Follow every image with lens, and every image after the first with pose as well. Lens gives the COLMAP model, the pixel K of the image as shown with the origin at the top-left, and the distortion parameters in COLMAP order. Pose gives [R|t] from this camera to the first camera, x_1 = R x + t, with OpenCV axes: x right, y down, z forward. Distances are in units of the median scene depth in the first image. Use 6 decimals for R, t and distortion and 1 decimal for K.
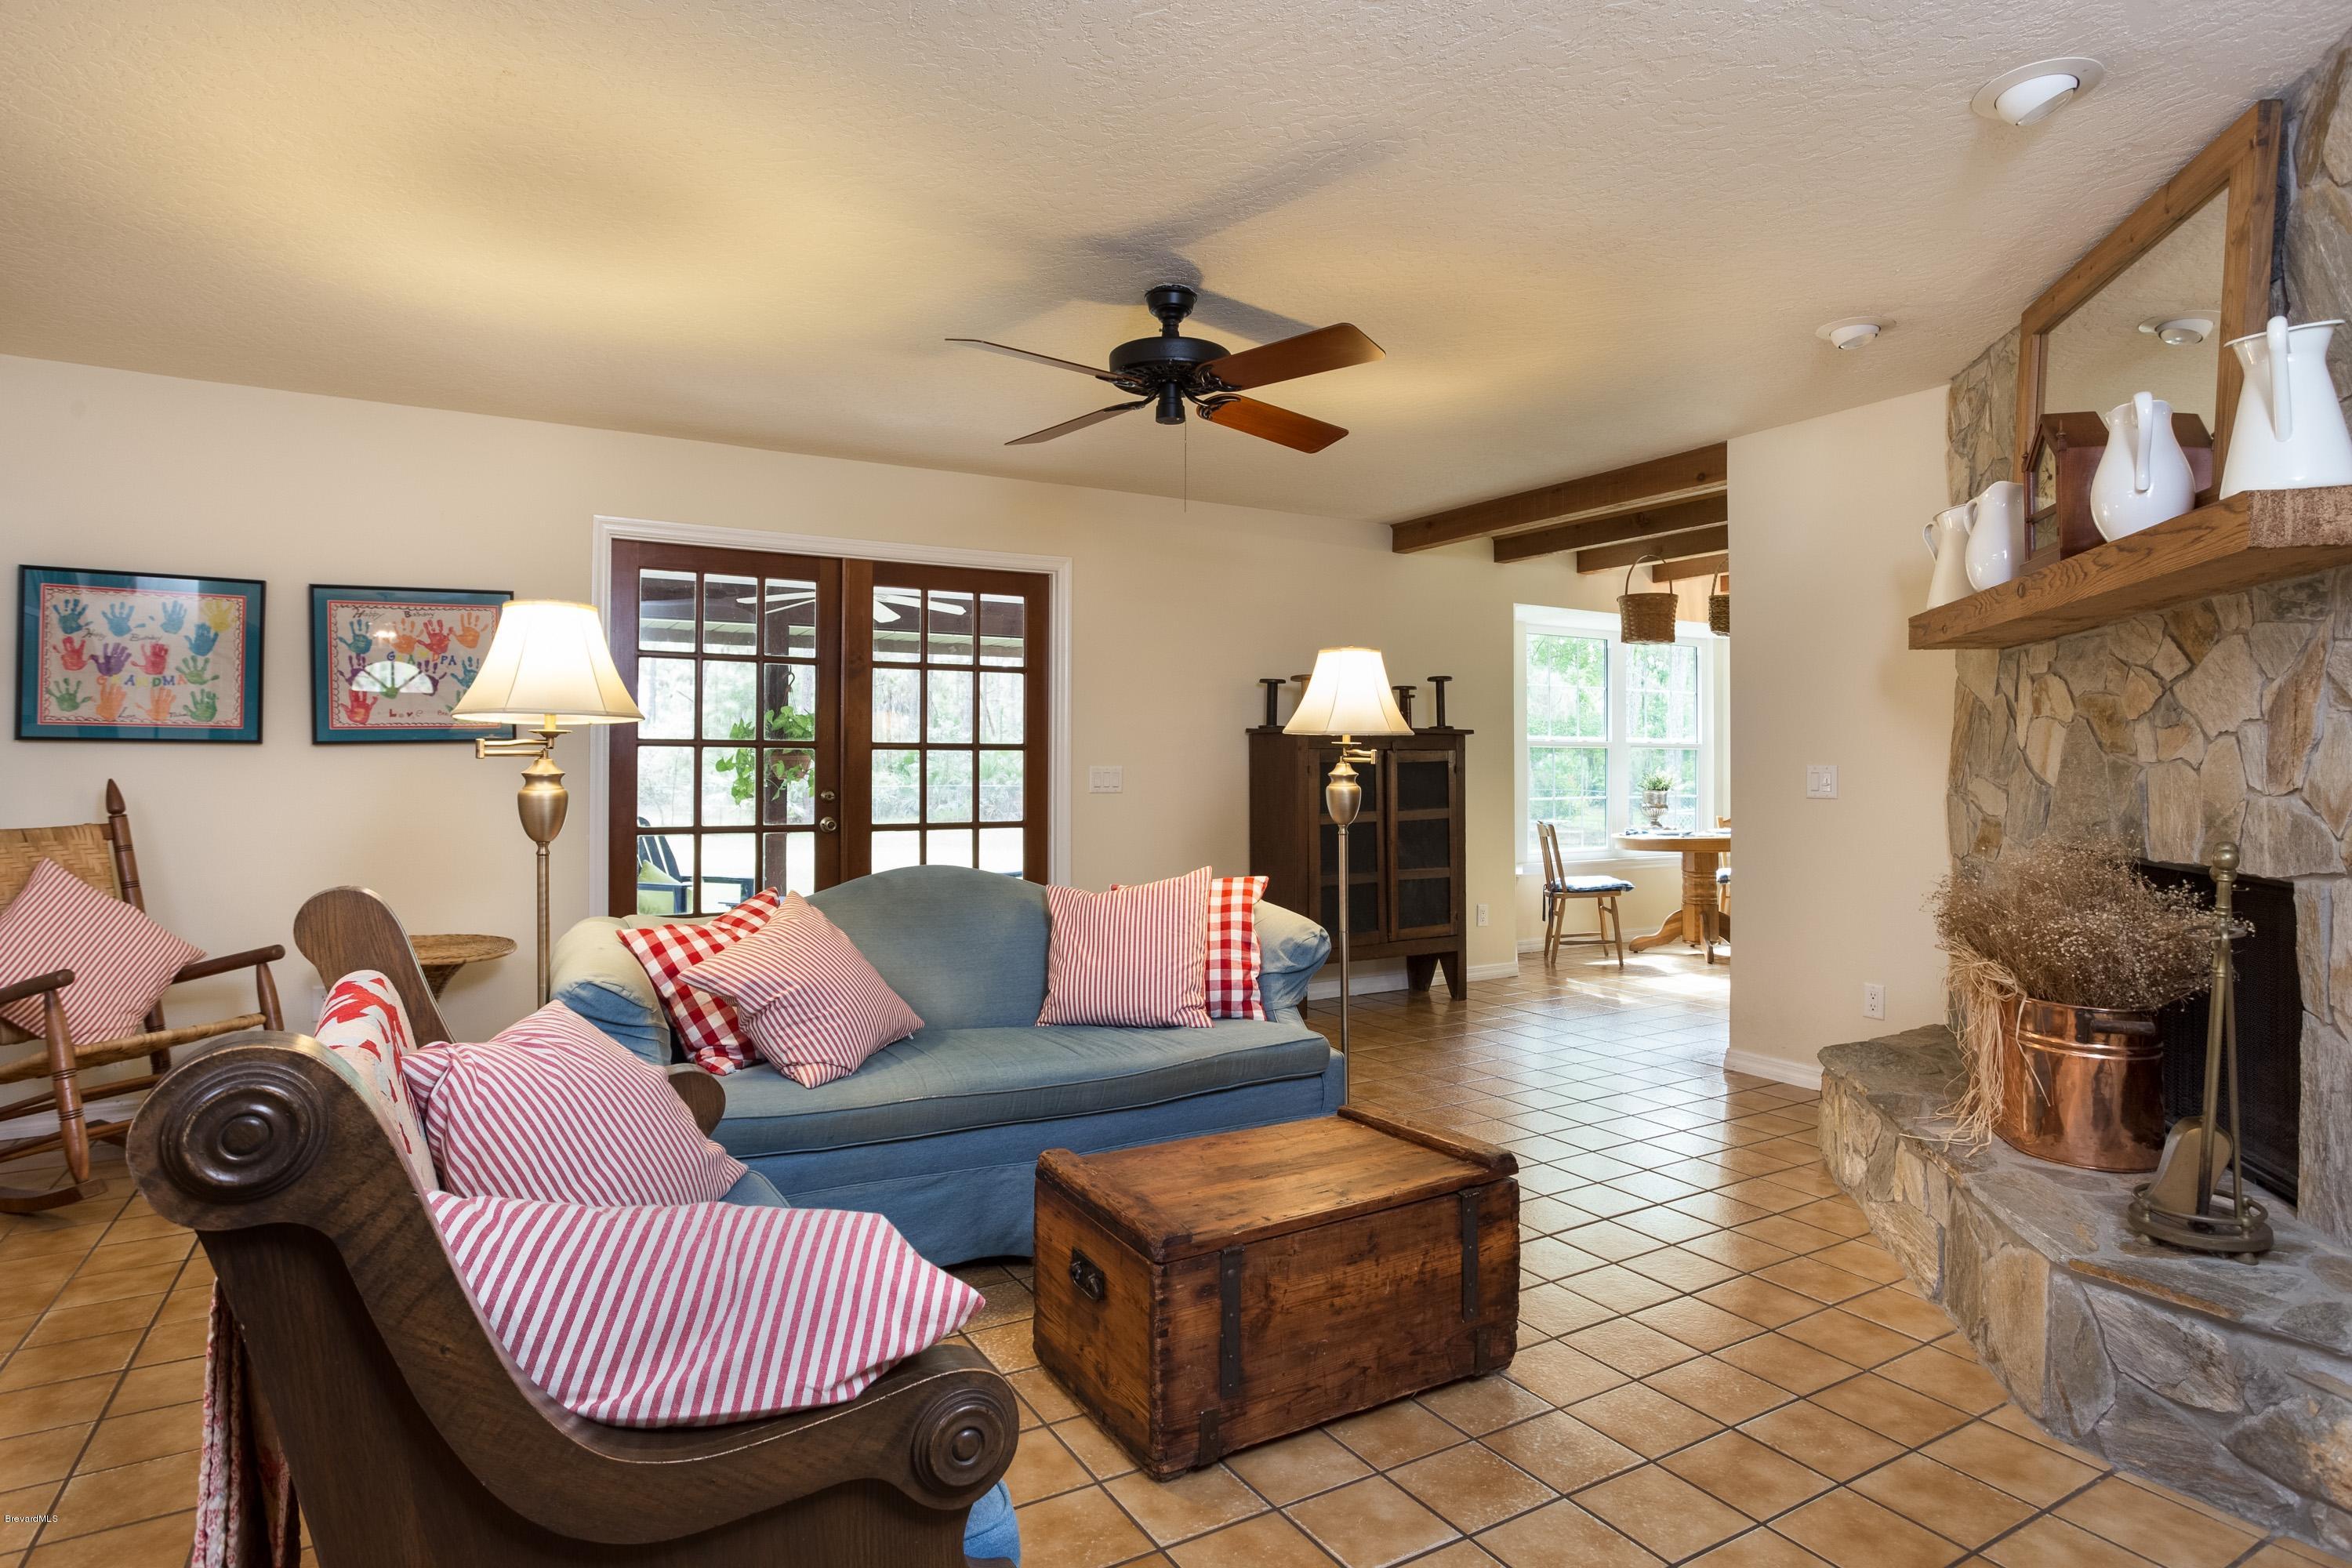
lens RADIAL K [[1298.1, 0, 1190.6], [0, 1298.1, 752.6], [0, 0, 1]] dist [0.000445, 0.000361]
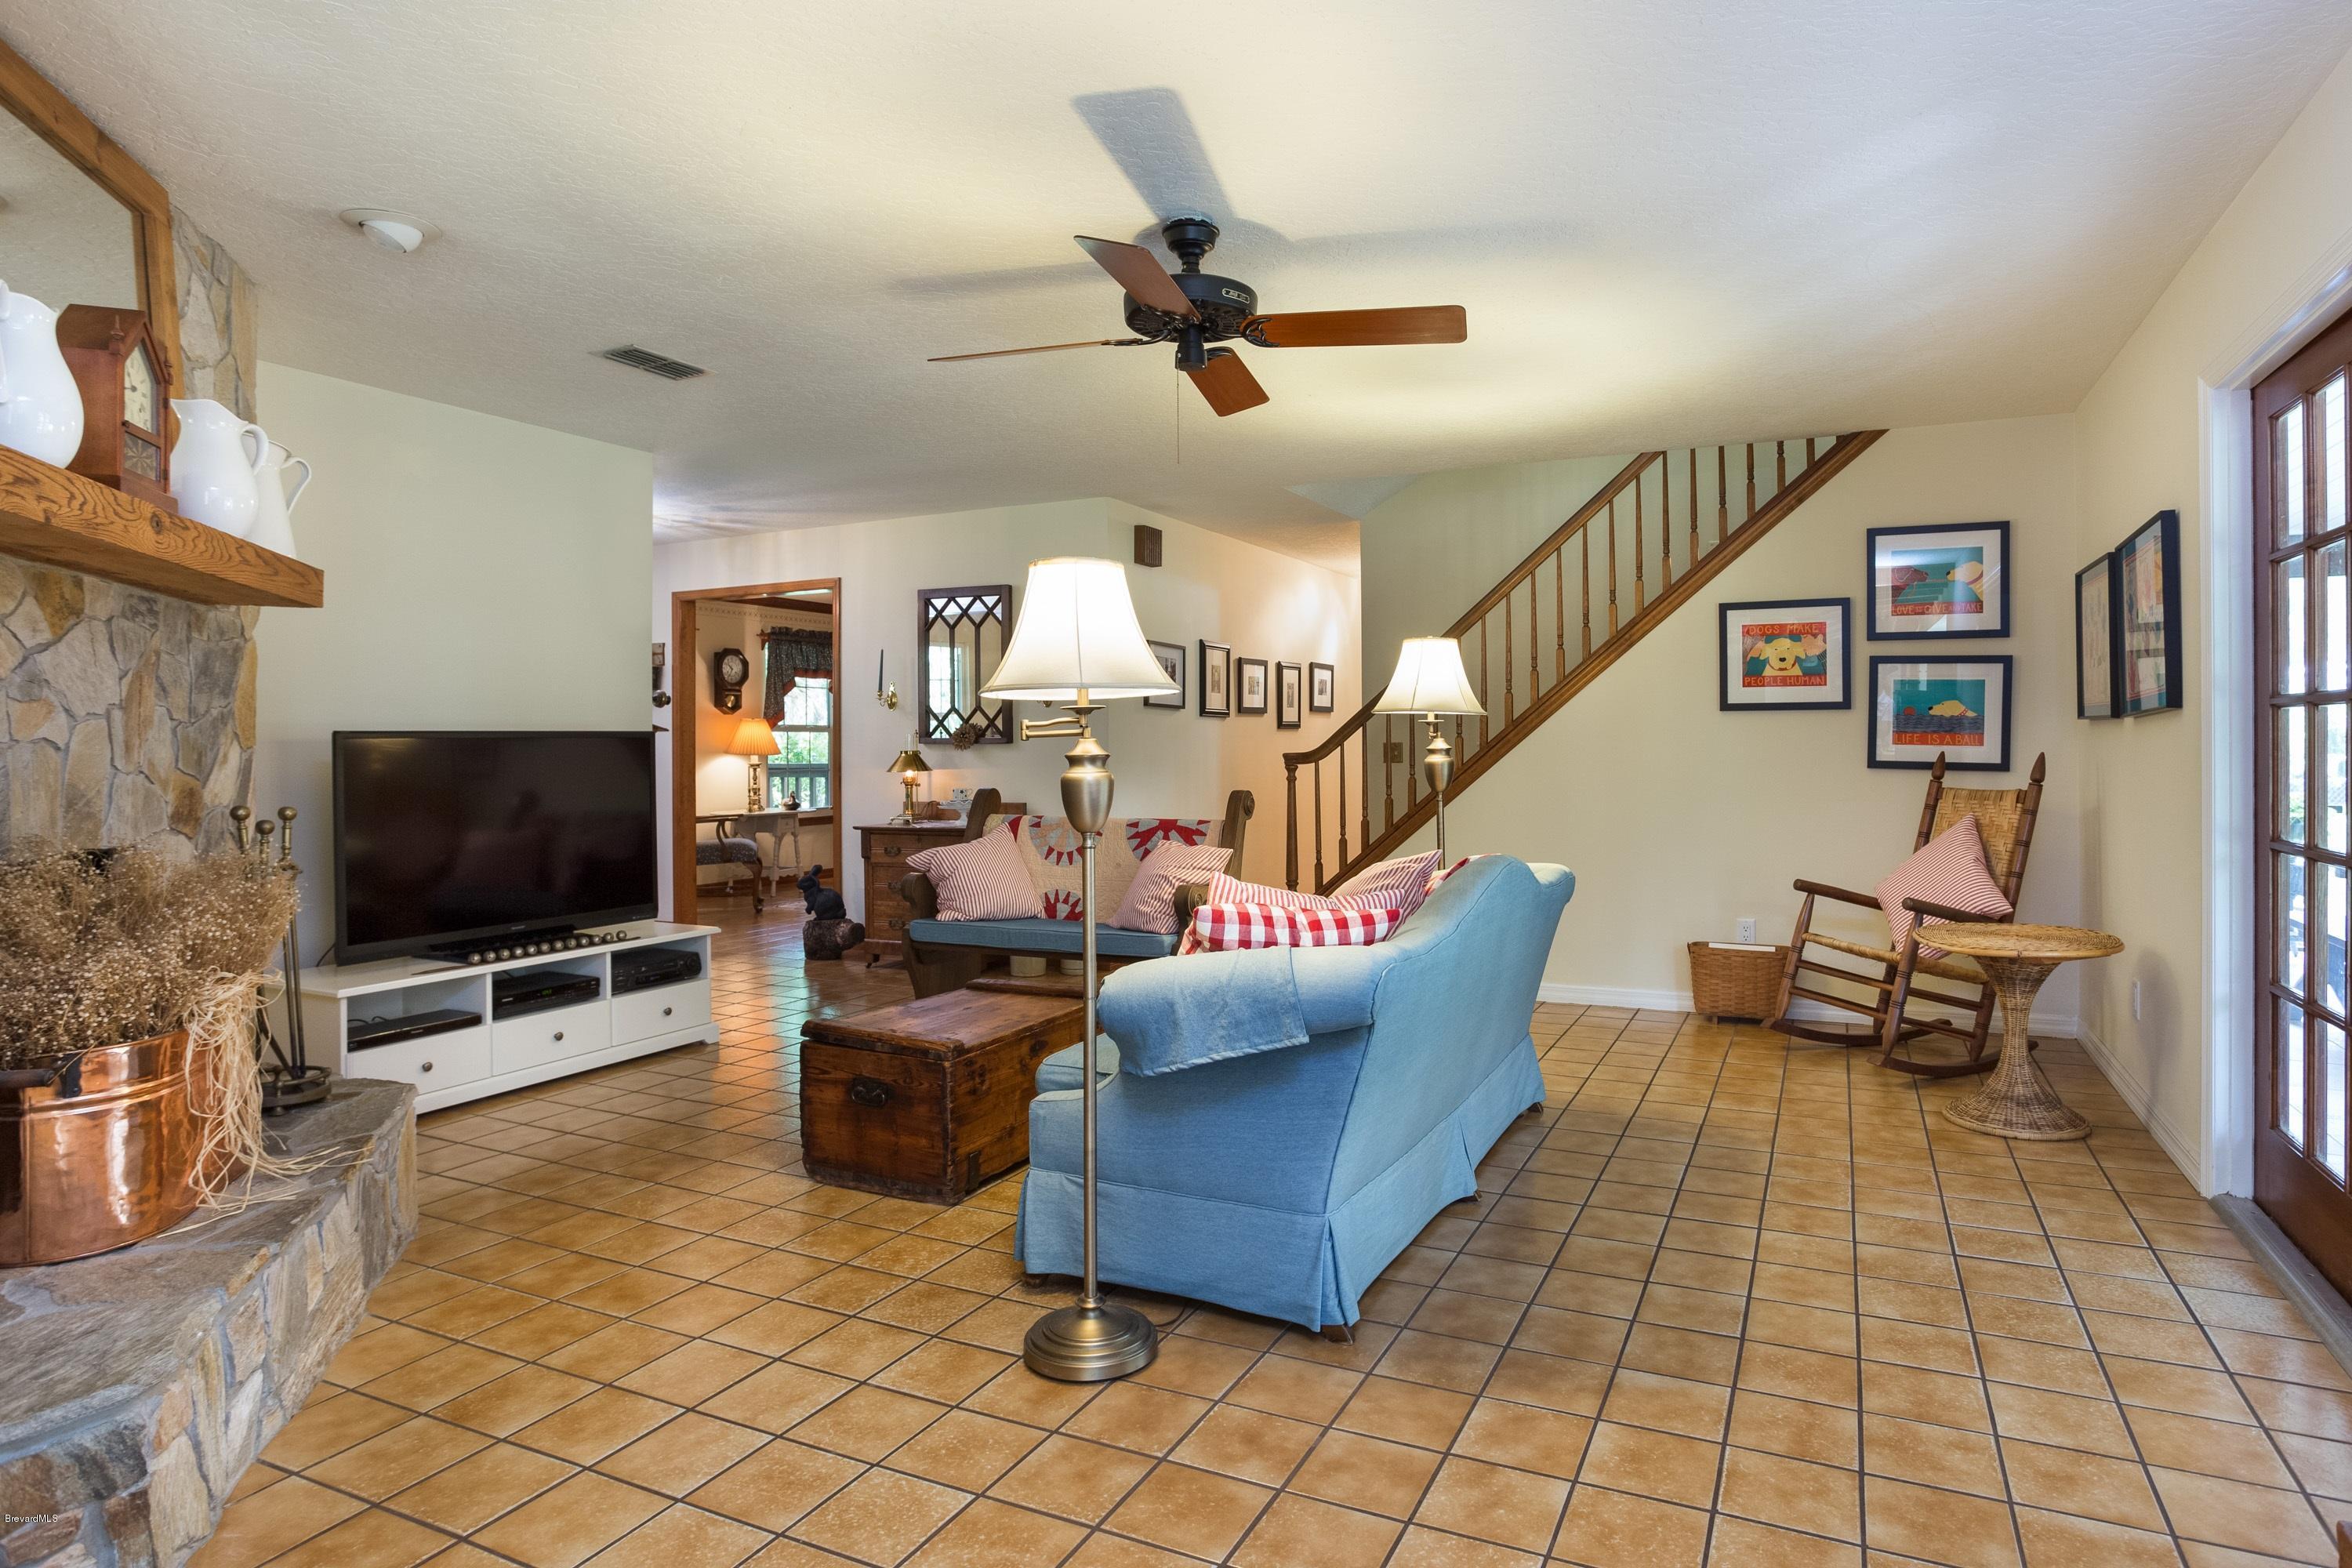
lens RADIAL K [[1298.1, 0, 1190.6], [0, 1298.1, 752.6], [0, 0, 1]] dist [0.000445, 0.000361]
pose [[-0.846286, 0.005899, -0.532696, 0.580750], [0.009084, 0.999953, -0.003358, 0.024777], [0.532651, -0.007681, -0.846300, 2.195787]]
